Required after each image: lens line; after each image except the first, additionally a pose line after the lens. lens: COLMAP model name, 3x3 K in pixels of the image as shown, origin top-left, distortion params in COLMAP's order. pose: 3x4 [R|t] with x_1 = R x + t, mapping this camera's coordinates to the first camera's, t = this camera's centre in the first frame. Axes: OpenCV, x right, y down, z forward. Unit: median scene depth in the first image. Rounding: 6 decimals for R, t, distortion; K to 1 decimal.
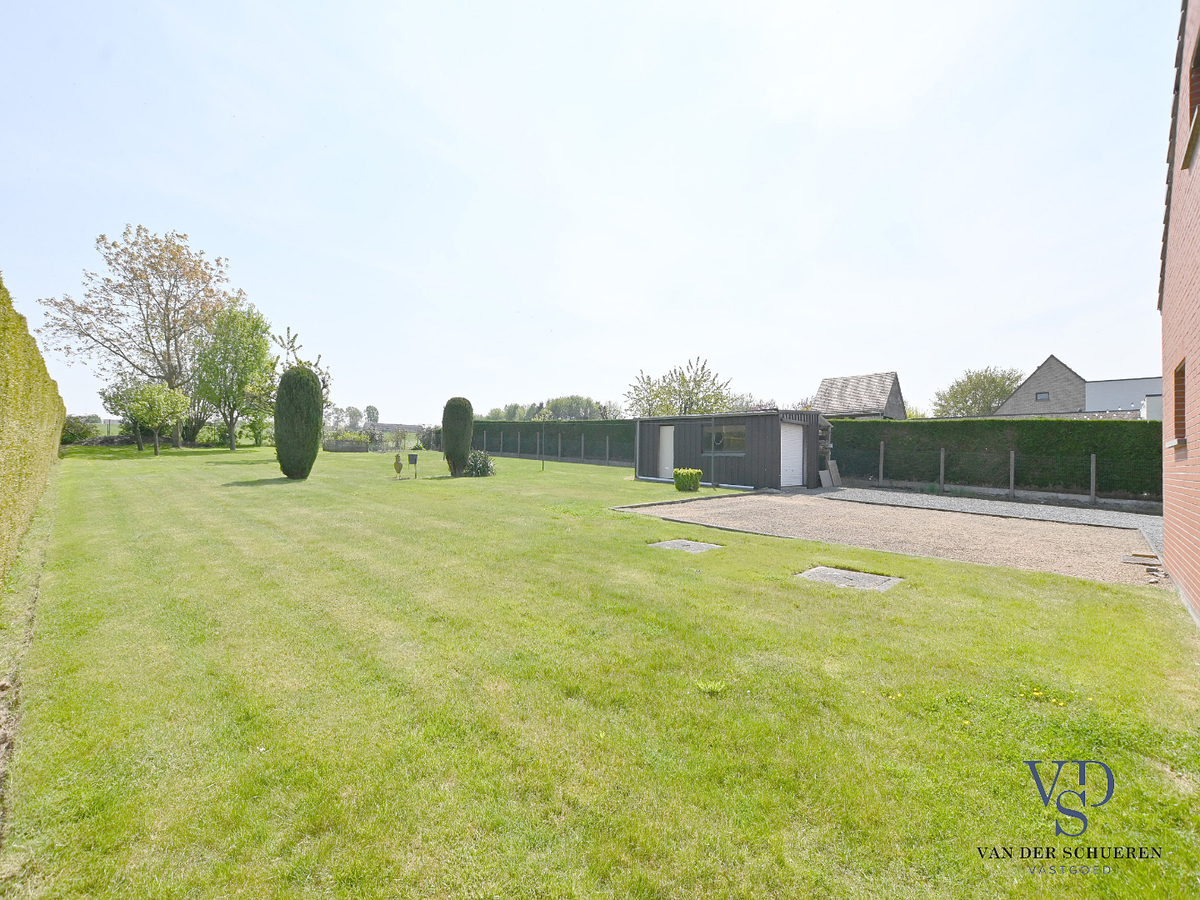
lens RADIAL K [[524.5, 0, 601.0], [0, 524.5, 440.3], [0, 0, 1]] dist [-0.028779, 0.003996]
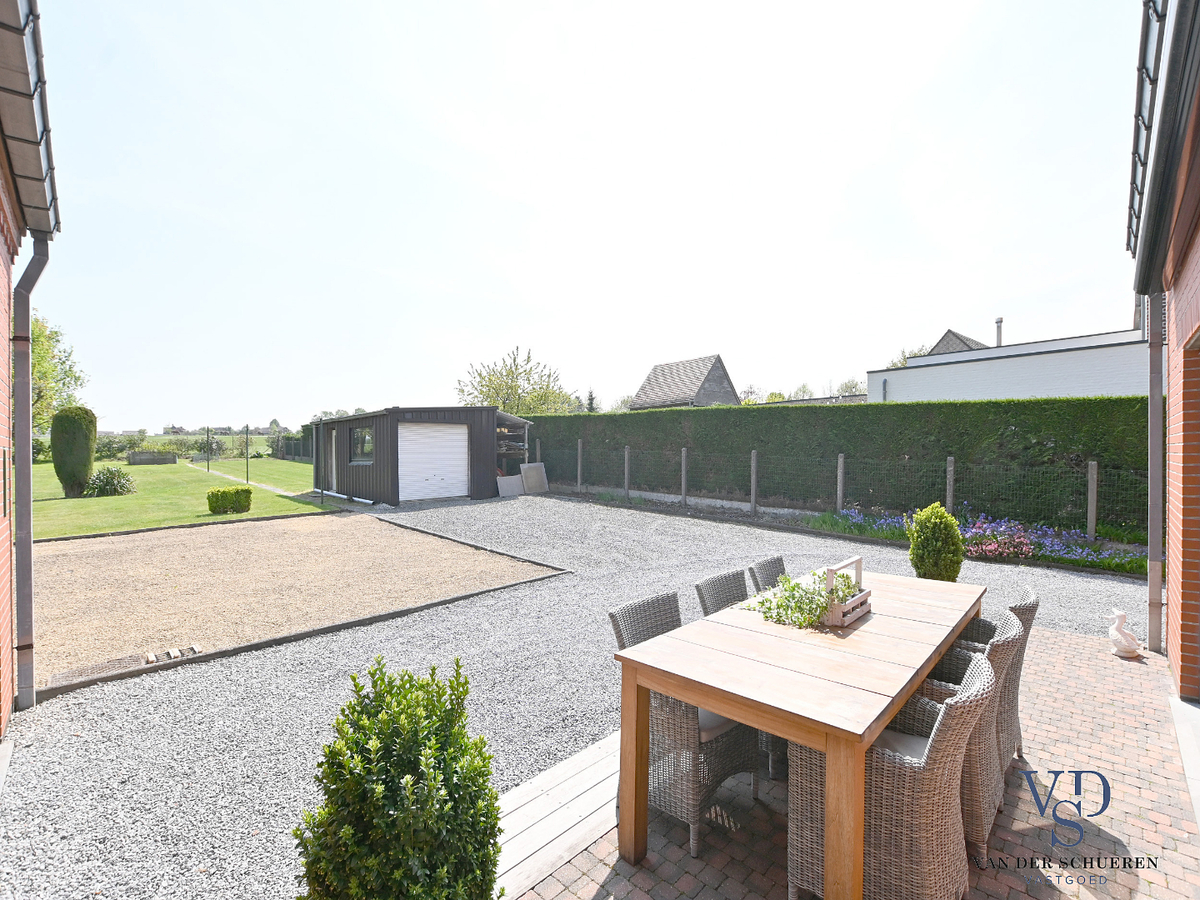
lens RADIAL K [[524.5, 0, 599.3], [0, 524.5, 446.9], [0, 0, 1]] dist [-0.028779, 0.003996]
pose [[0.999370, -0.034671, -0.007598, 0.379247], [0.034845, 0.999101, 0.024150, -0.002476], [0.006754, -0.024400, 0.999679, 0.108142]]
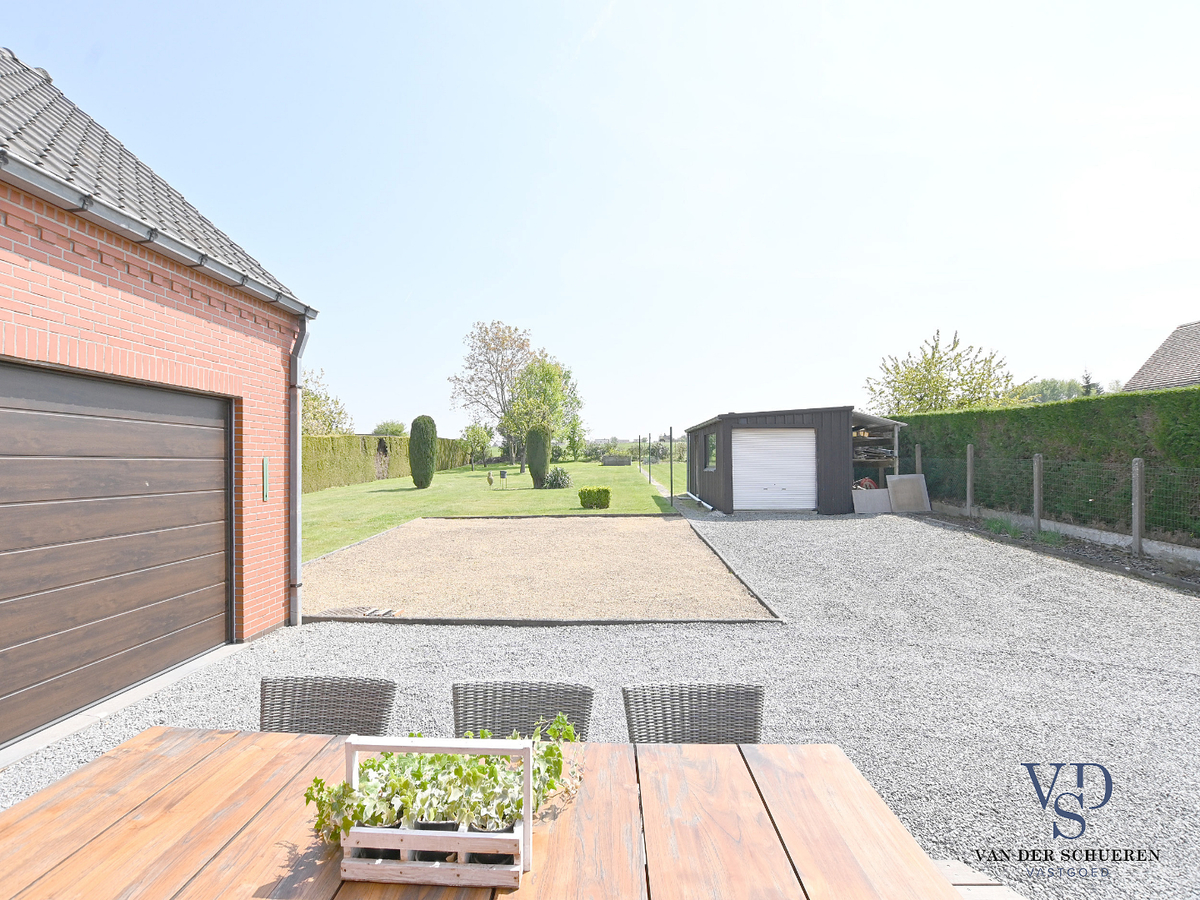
lens RADIAL K [[524.5, 0, 597.0], [0, 524.5, 444.8], [0, 0, 1]] dist [-0.028779, 0.003996]
pose [[0.676553, -0.042941, -0.735141, 0.452984], [0.039591, 0.998976, -0.021917, -0.000152], [0.735329, -0.014277, 0.677560, 0.175394]]
